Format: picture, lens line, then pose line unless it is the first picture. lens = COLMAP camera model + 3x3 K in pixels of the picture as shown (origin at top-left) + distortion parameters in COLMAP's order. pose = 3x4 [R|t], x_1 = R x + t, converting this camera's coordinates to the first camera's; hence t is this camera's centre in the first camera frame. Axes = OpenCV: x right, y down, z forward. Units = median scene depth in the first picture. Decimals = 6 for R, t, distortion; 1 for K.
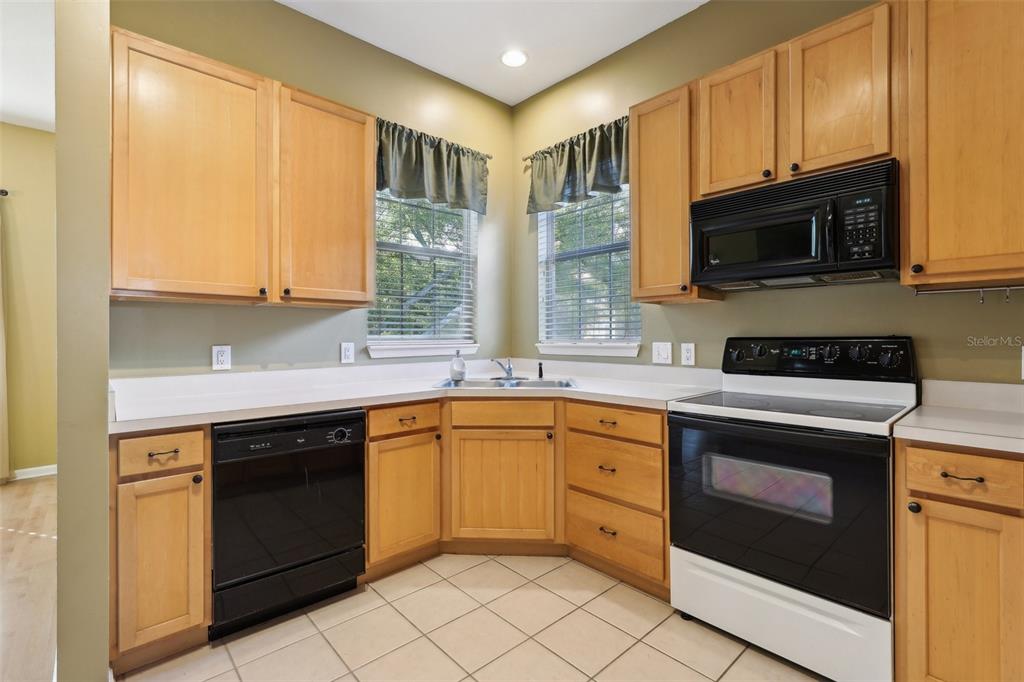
lens RADIAL K [[467.1, 0, 510.7], [0, 467.1, 336.9], [0, 0, 1]] dist [0.002439, -0.000041]
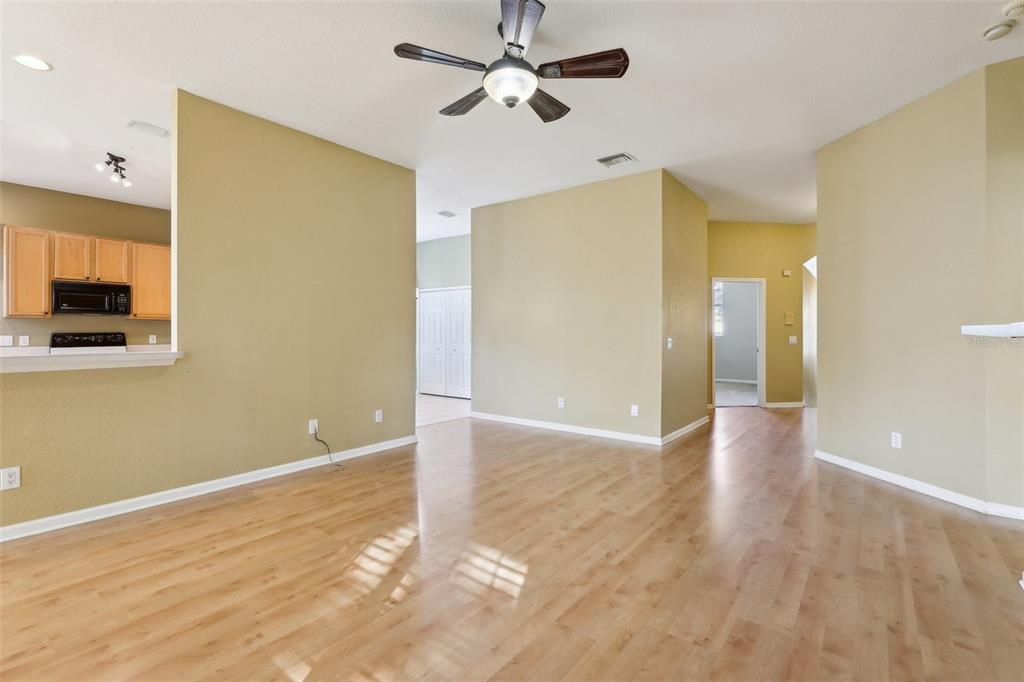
lens RADIAL K [[467.1, 0, 509.9], [0, 467.1, 334.3], [0, 0, 1]] dist [0.002439, -0.000041]
pose [[-0.174681, 0.002066, 0.984623, -2.619901], [0.007095, 0.999974, -0.000840, 0.029606], [-0.984600, 0.006839, -0.174691, -1.037666]]
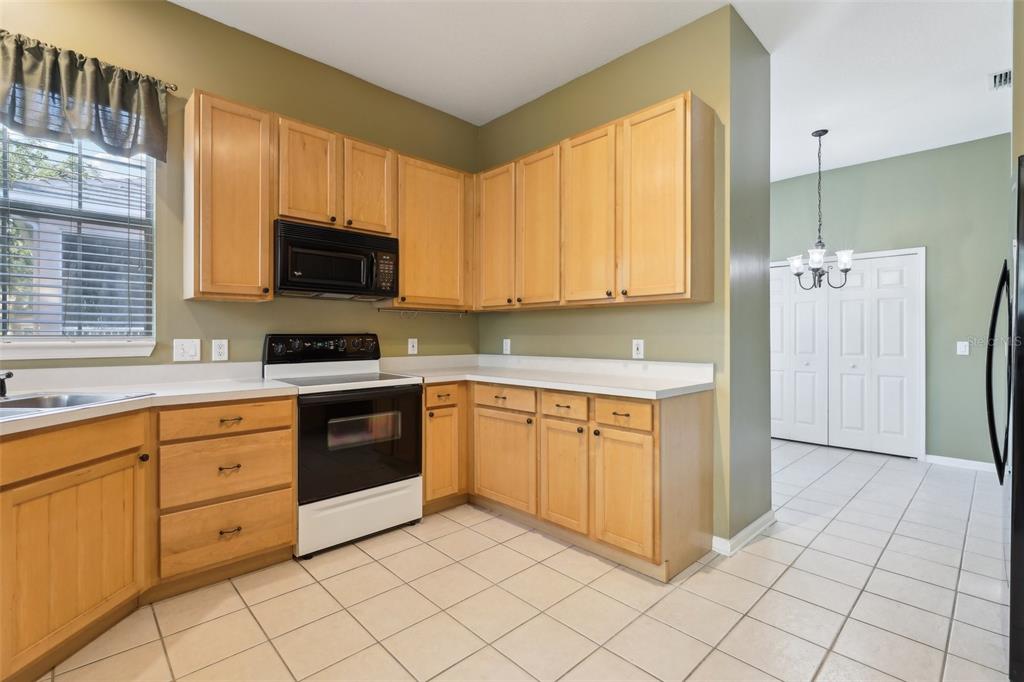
lens RADIAL K [[467.1, 0, 507.3], [0, 467.1, 337.8], [0, 0, 1]] dist [0.002439, -0.000041]
pose [[-0.017801, -0.003468, 0.999836, -0.807583], [-0.000659, 0.999994, 0.003457, 0.006540], [-0.999841, -0.000597, -0.017804, 0.449329]]
